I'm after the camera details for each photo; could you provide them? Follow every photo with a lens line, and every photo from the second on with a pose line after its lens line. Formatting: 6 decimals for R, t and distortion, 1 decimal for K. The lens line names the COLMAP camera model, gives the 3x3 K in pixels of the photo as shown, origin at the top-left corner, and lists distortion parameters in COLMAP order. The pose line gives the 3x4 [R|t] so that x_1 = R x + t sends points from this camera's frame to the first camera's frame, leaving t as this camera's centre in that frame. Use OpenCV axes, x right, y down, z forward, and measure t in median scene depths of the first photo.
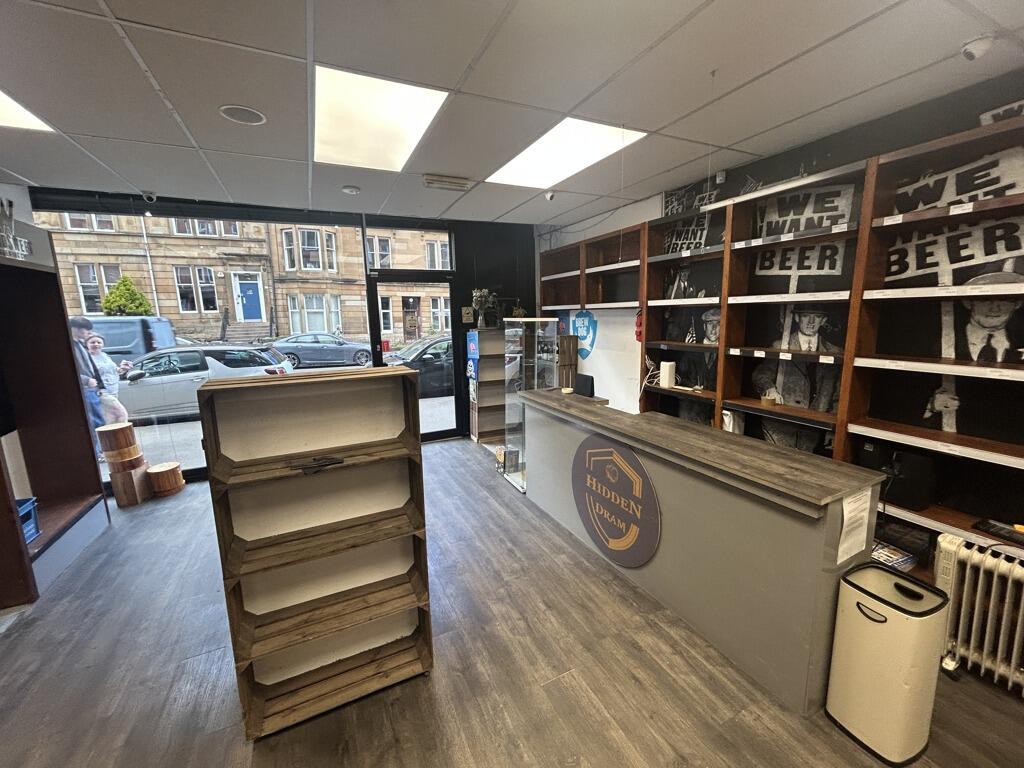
lens RADIAL K [[414.6, 0, 511.5], [0, 414.6, 384.8], [0, 0, 1]] dist [-0.000173, 0.000289]
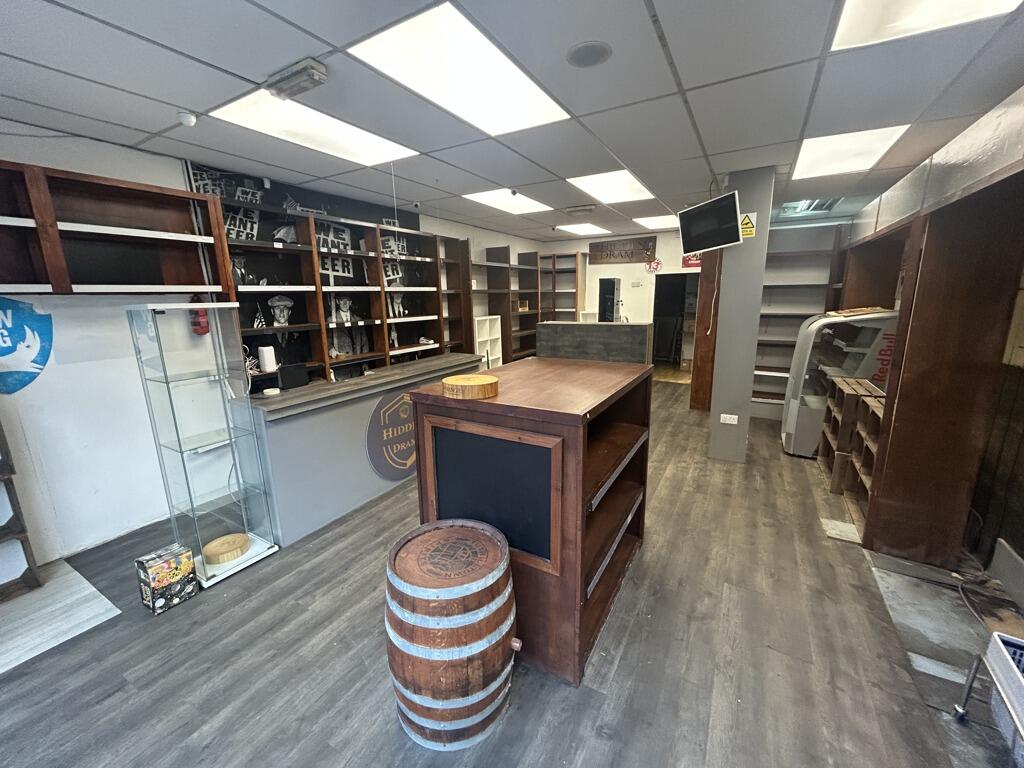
lens RADIAL K [[414.6, 0, 510.2], [0, 414.6, 383.1], [0, 0, 1]] dist [-0.000173, 0.000289]
pose [[-0.558442, -0.142046, 0.817292, -1.045700], [0.171848, 0.944048, 0.281498, -0.199363], [-0.811548, 0.297650, -0.502786, 1.354305]]
